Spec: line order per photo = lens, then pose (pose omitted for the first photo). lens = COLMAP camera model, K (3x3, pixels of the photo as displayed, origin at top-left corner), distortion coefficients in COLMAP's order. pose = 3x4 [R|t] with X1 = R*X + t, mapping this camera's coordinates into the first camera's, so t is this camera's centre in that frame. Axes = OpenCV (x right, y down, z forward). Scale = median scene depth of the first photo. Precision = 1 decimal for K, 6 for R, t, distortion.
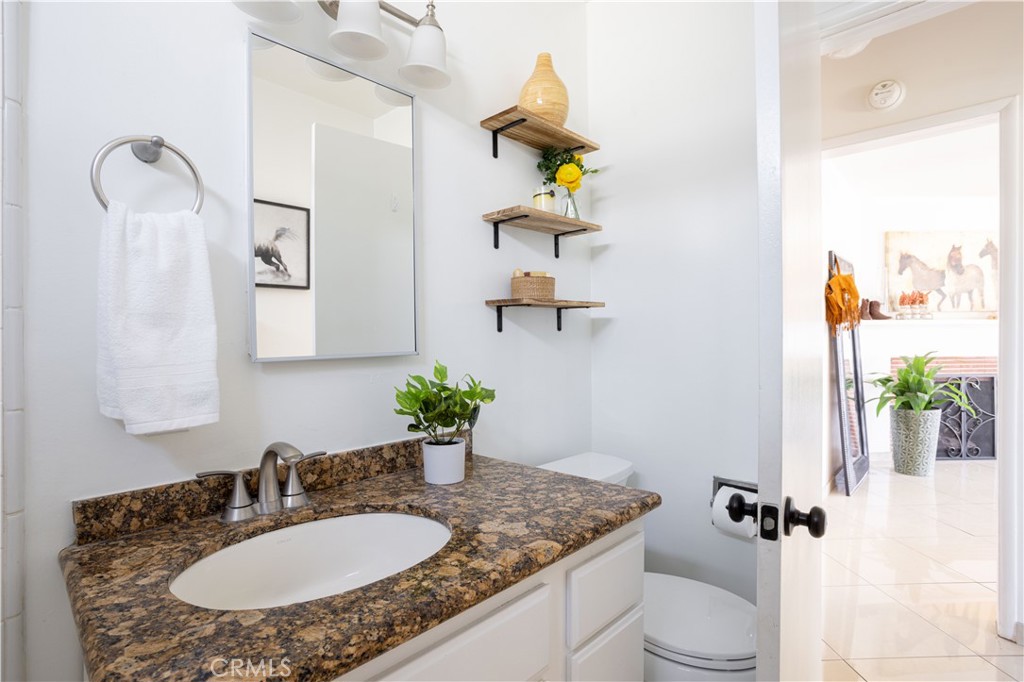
lens RADIAL K [[505.4, 0, 509.6], [0, 505.4, 340.0], [0, 0, 1]] dist [-0.005657, 0.005535]
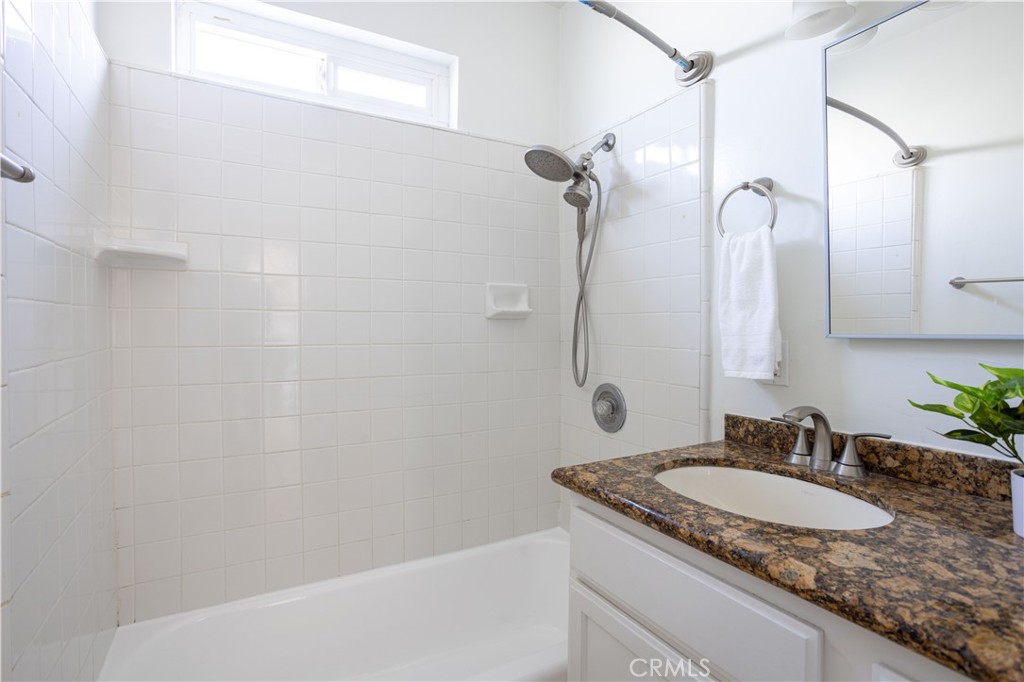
lens RADIAL K [[505.4, 0, 511.0], [0, 505.4, 335.0], [0, 0, 1]] dist [-0.005657, 0.005535]
pose [[-0.294139, 0.021693, -0.955516, 0.895169], [0.000450, 0.999745, 0.022559, 0.015638], [0.955763, 0.006205, -0.294074, 0.742264]]
